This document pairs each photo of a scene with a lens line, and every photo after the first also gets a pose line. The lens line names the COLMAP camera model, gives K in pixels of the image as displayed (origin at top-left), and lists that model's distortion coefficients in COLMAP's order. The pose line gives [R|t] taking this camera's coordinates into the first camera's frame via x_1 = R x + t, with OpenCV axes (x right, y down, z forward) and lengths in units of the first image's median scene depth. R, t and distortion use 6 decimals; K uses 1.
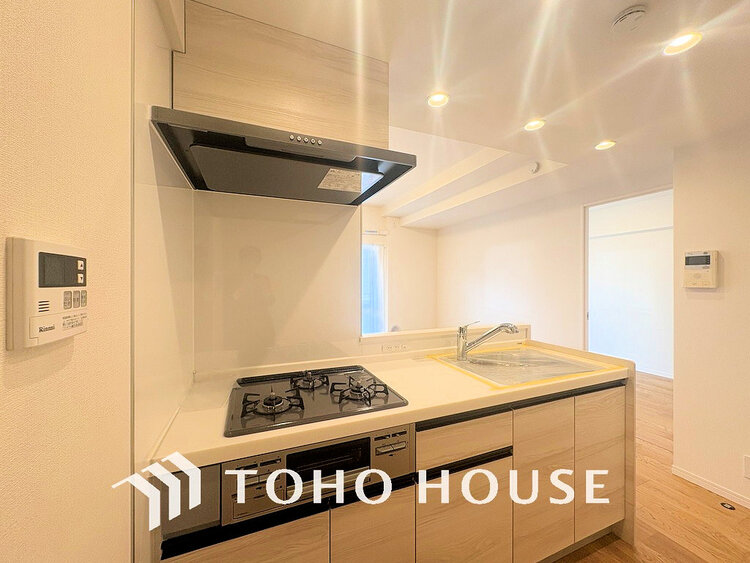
lens RADIAL K [[298.2, 0, 375.0], [0, 298.2, 281.5], [0, 0, 1]] dist [-0.000859, -0.000039]
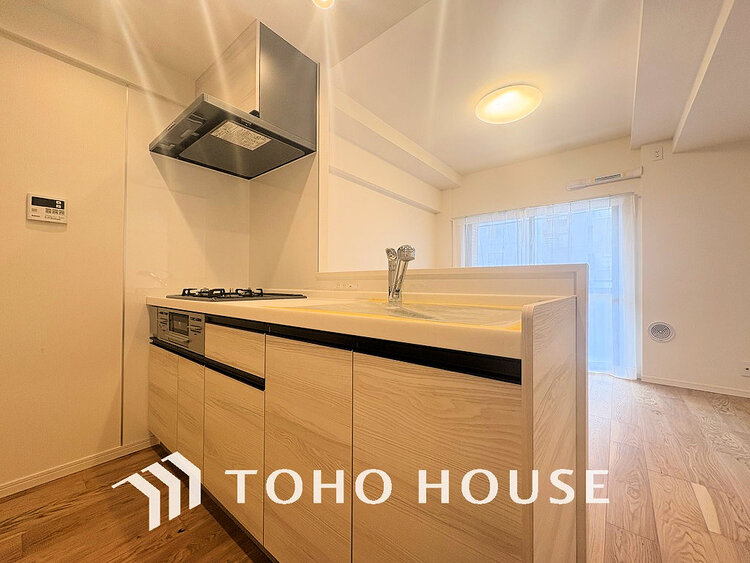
lens RADIAL K [[298.2, 0, 375.0], [0, 298.2, 281.5], [0, 0, 1]] dist [-0.000859, -0.000039]
pose [[0.469906, -0.012543, -0.882627, 1.055629], [-0.003298, 0.999867, -0.015965, 0.246514], [0.882710, 0.010413, 0.469803, 0.717346]]
